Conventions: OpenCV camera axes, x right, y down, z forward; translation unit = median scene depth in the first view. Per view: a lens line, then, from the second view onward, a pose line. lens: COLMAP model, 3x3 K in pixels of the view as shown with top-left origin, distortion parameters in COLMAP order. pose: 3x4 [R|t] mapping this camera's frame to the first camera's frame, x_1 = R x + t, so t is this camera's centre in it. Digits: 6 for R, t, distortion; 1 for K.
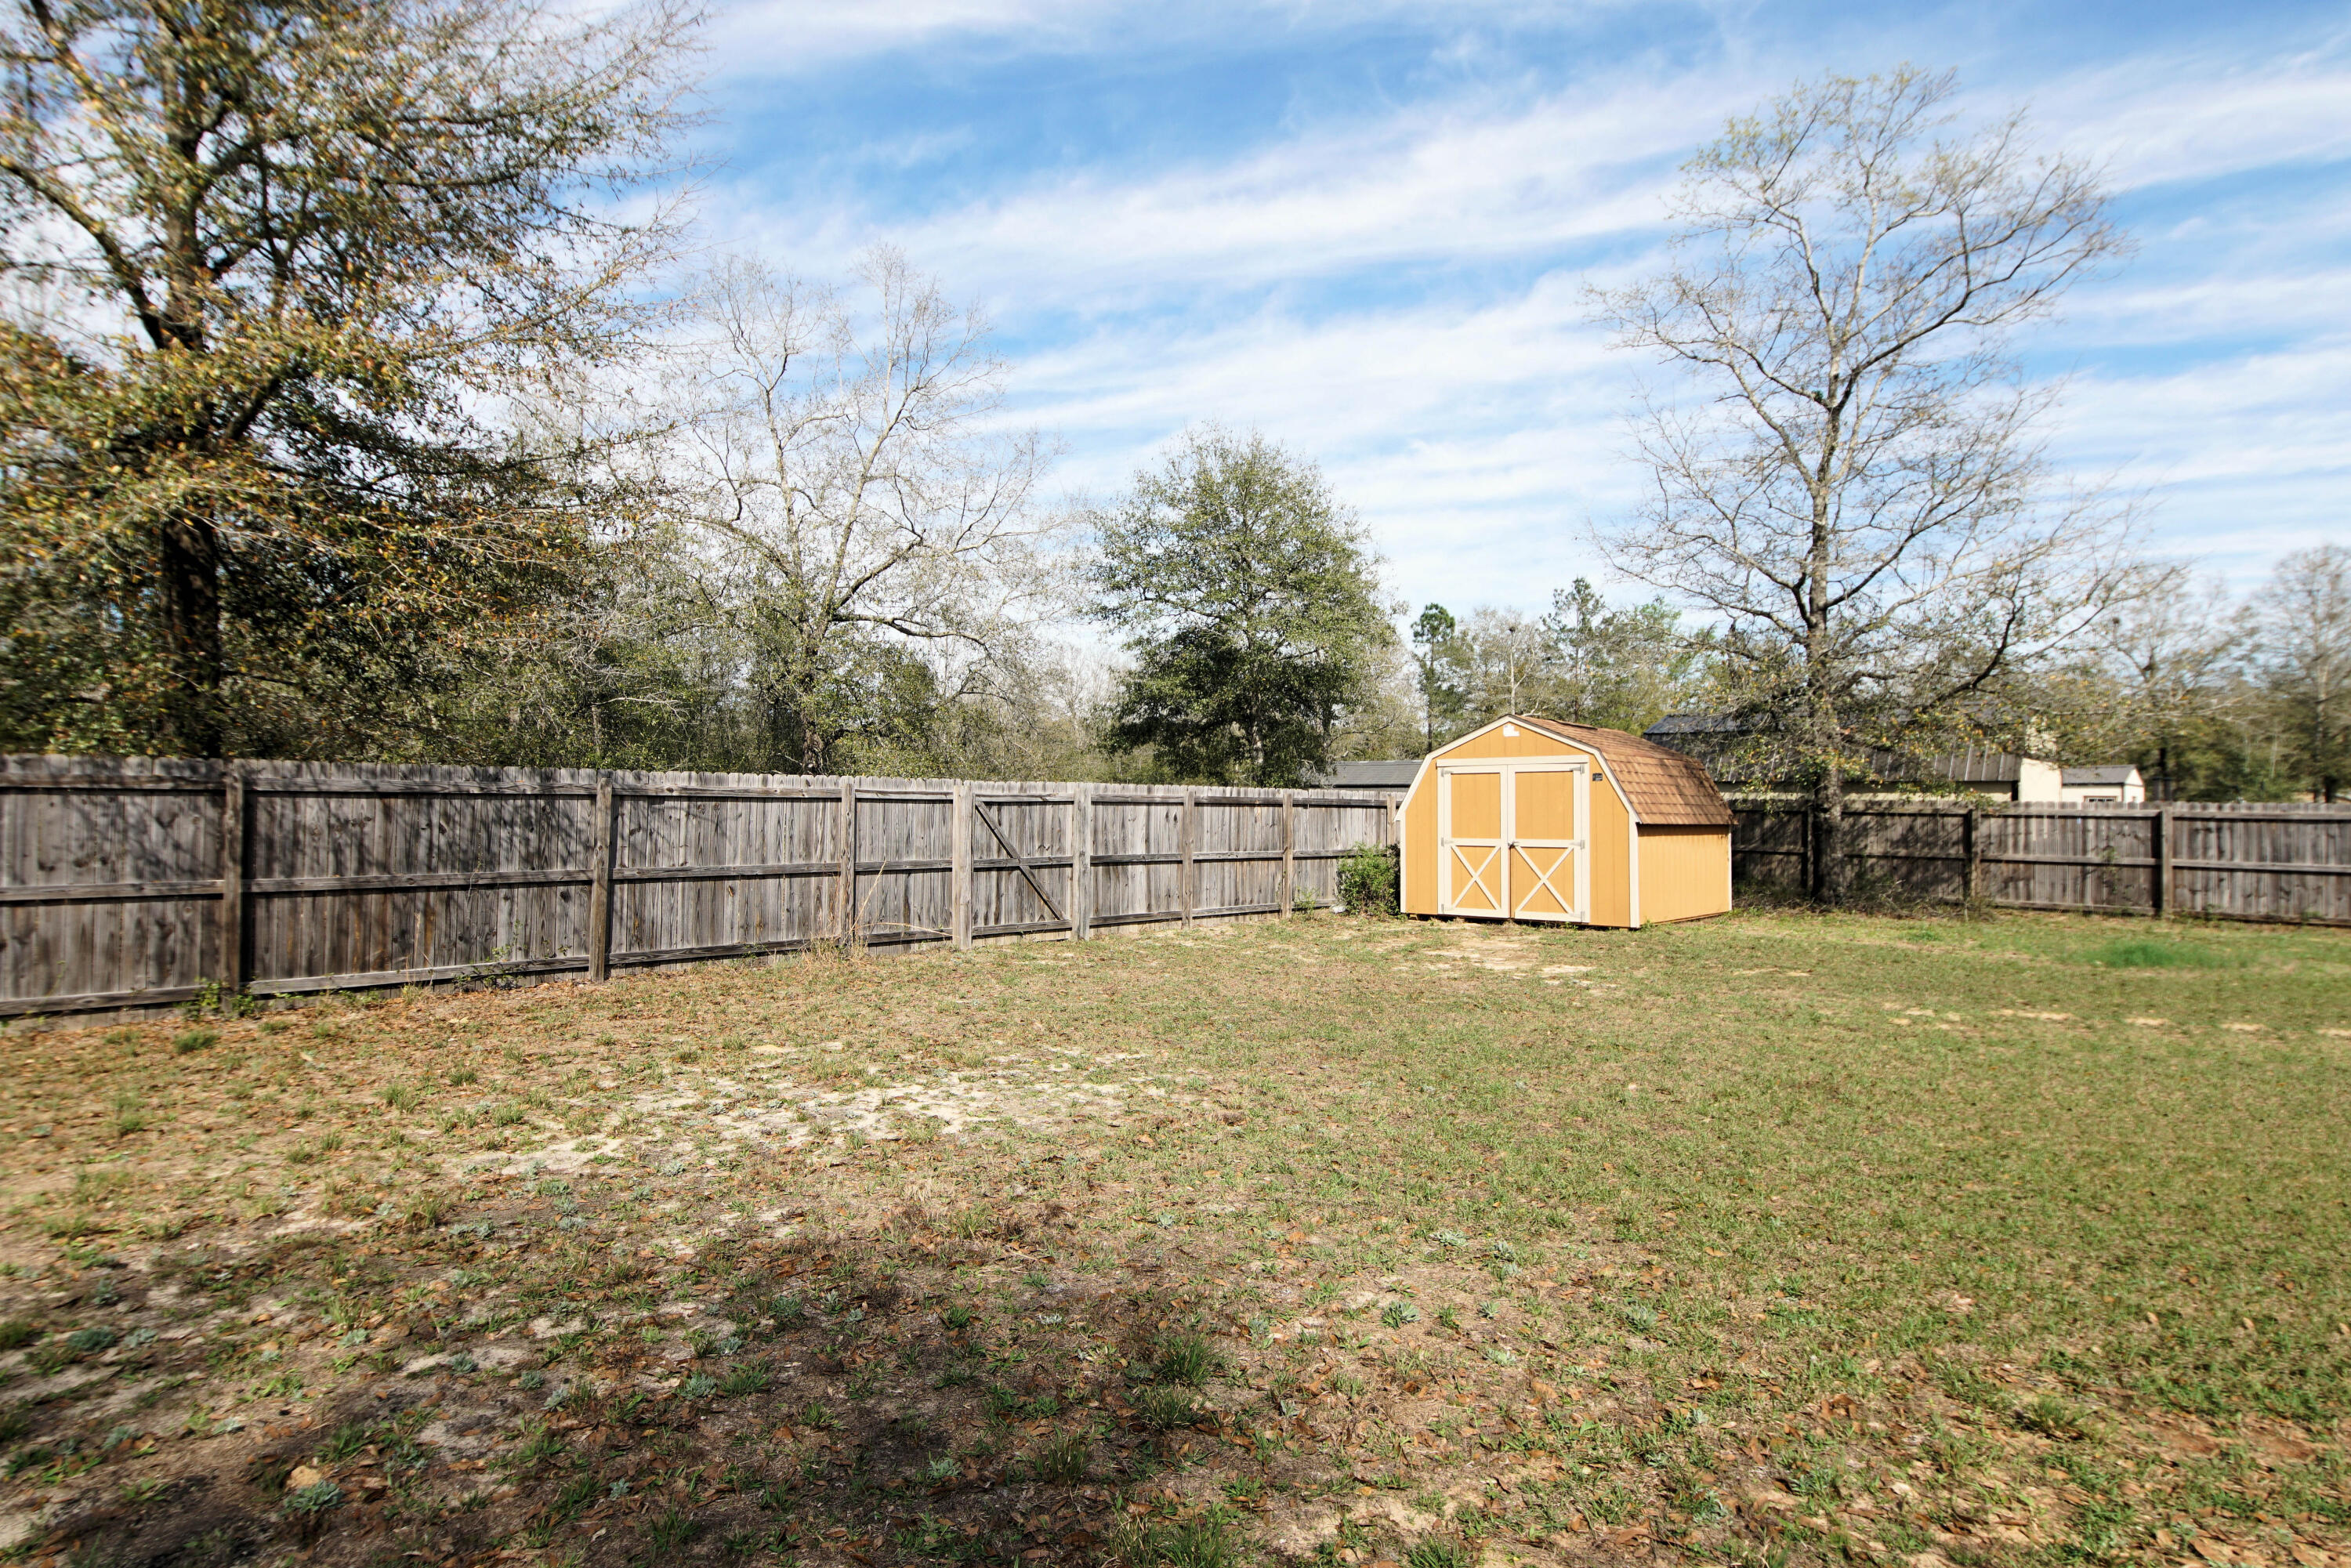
lens RADIAL K [[1262.8, 0, 1160.7], [0, 1262.8, 773.2], [0, 0, 1]] dist [0.033117, -0.029435]
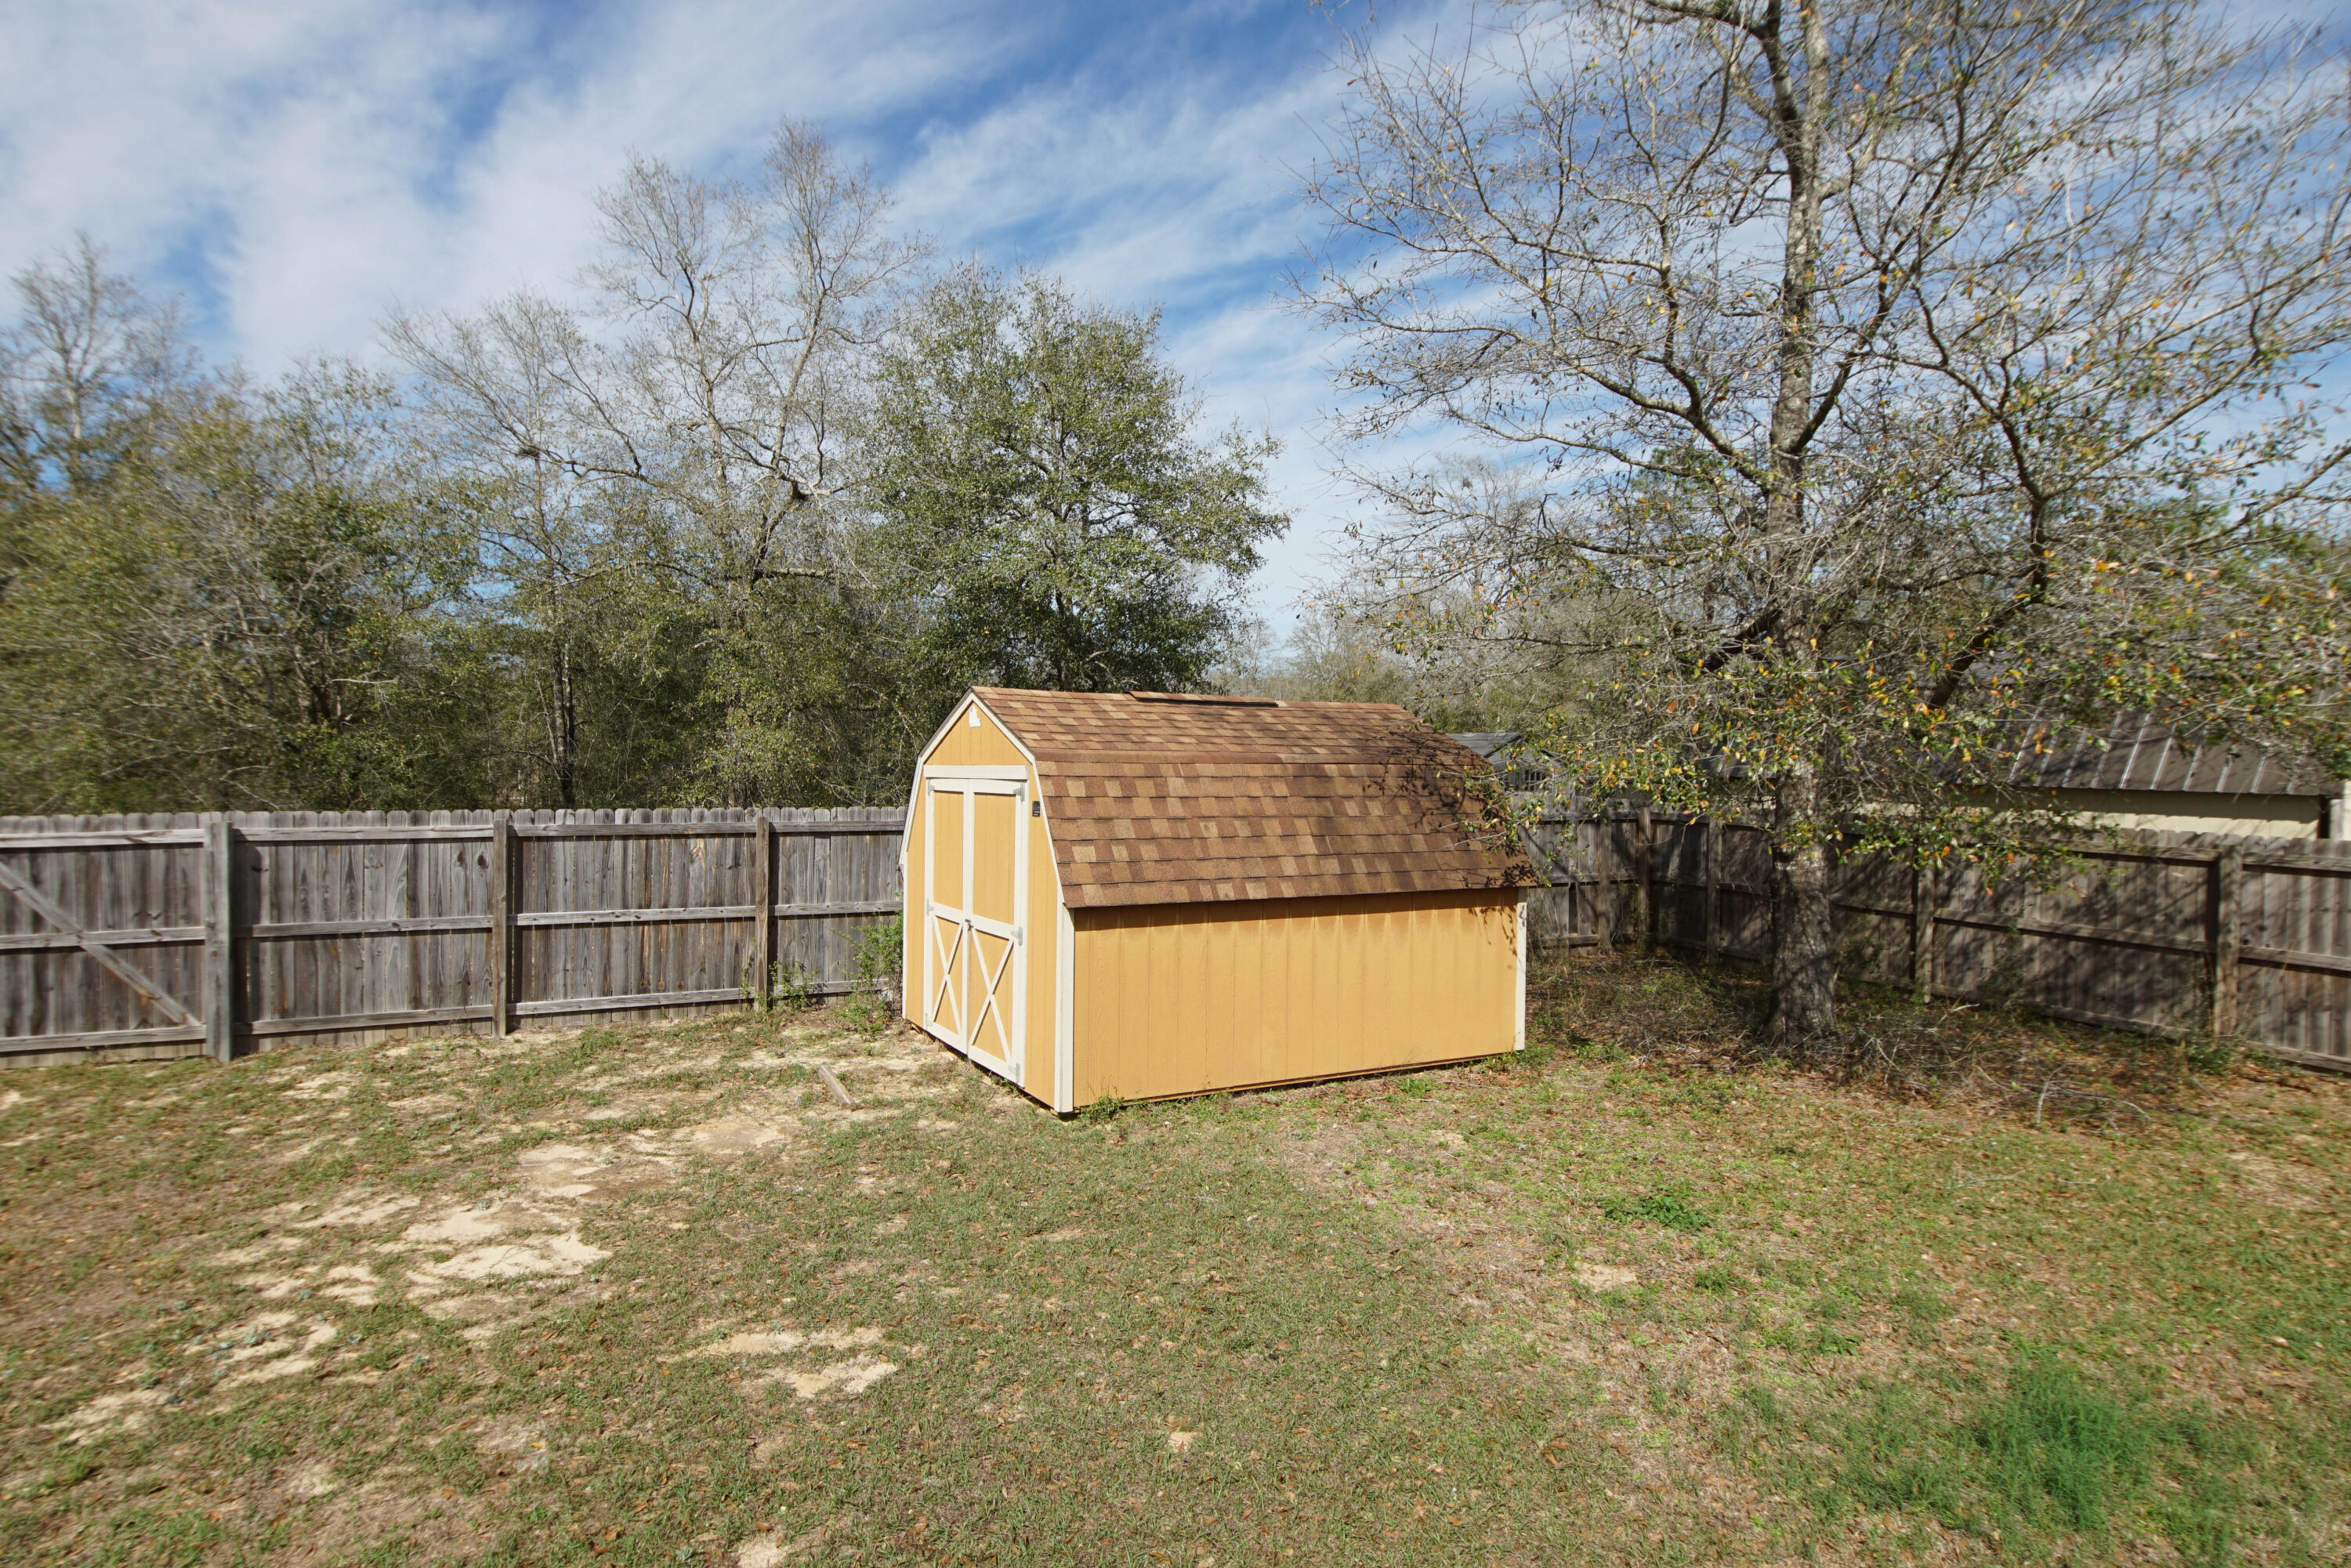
lens RADIAL K [[1262.8, 0, 1160.5], [0, 1262.8, 777.7], [0, 0, 1]] dist [0.033117, -0.029435]
pose [[0.932137, 0.005800, -0.362060, 0.499088], [0.008535, 0.999242, 0.037980, -0.025466], [0.362006, -0.038493, 0.931381, 0.462487]]
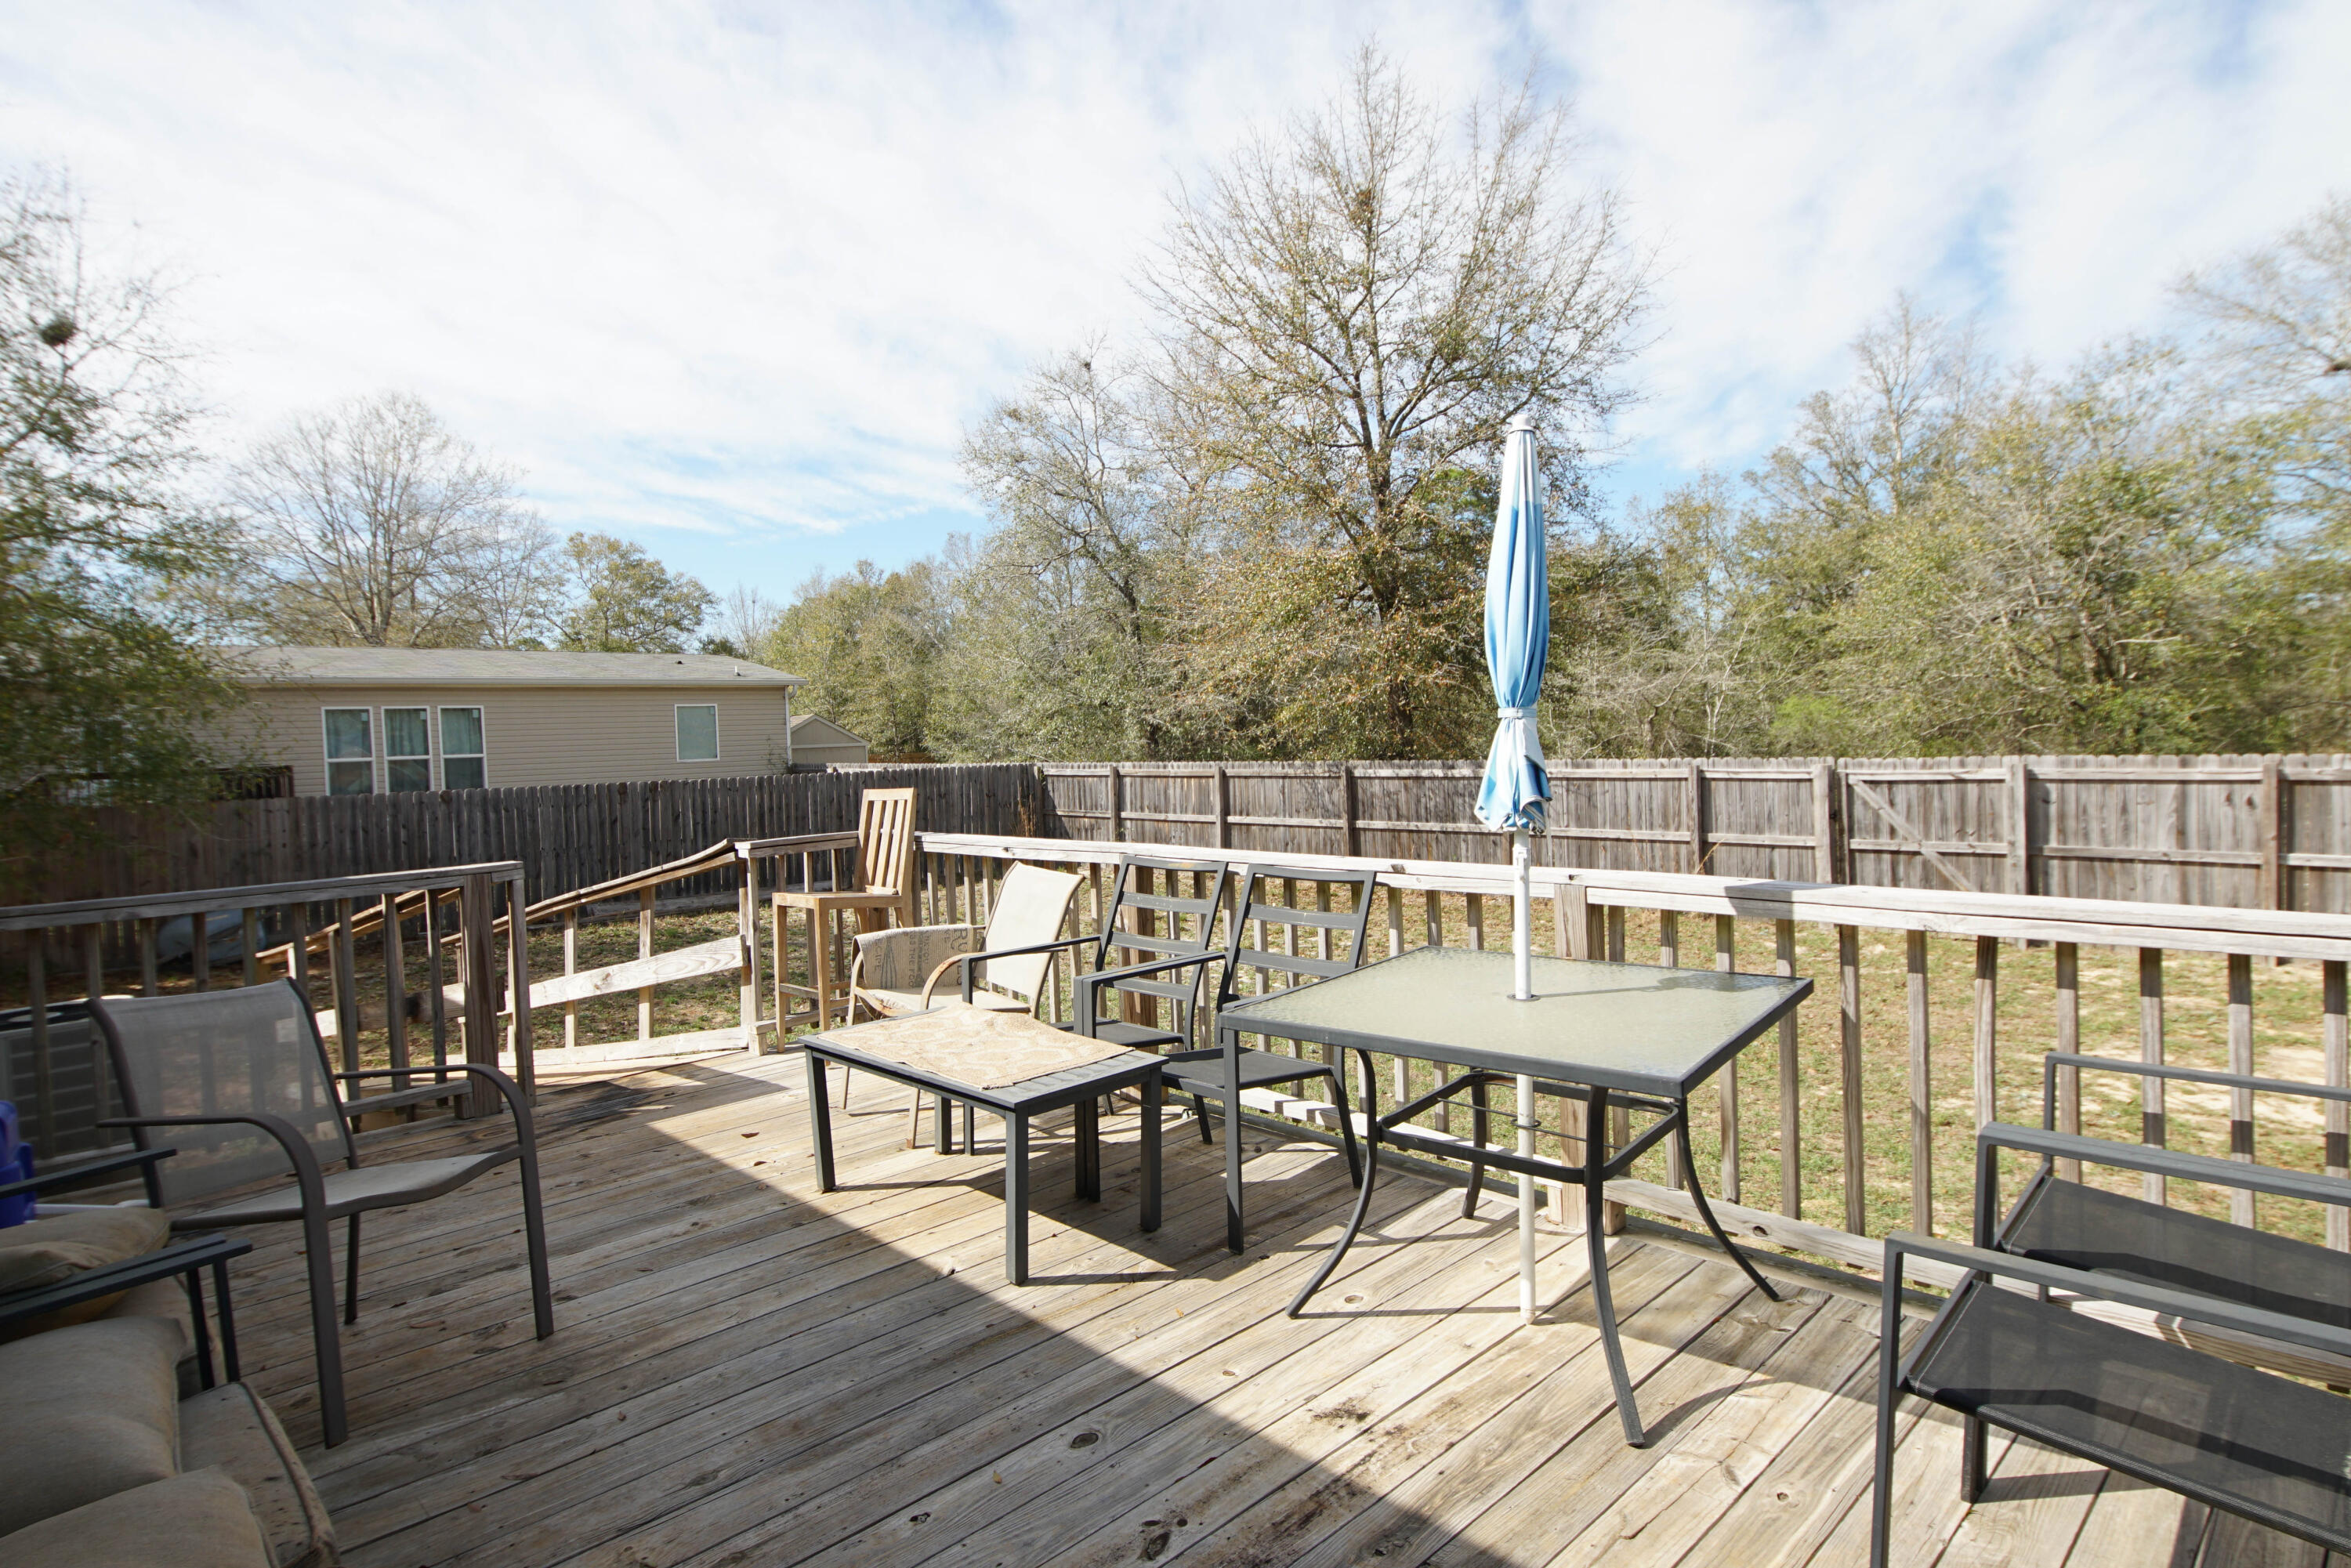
lens RADIAL K [[1262.8, 0, 1157.2], [0, 1262.8, 770.6], [0, 0, 1]] dist [0.033117, -0.029435]
pose [[-0.026724, 0.019575, -0.999451, 0.639132], [0.053875, 0.998383, 0.018114, -0.023899], [0.998190, -0.053362, -0.027736, 0.371342]]
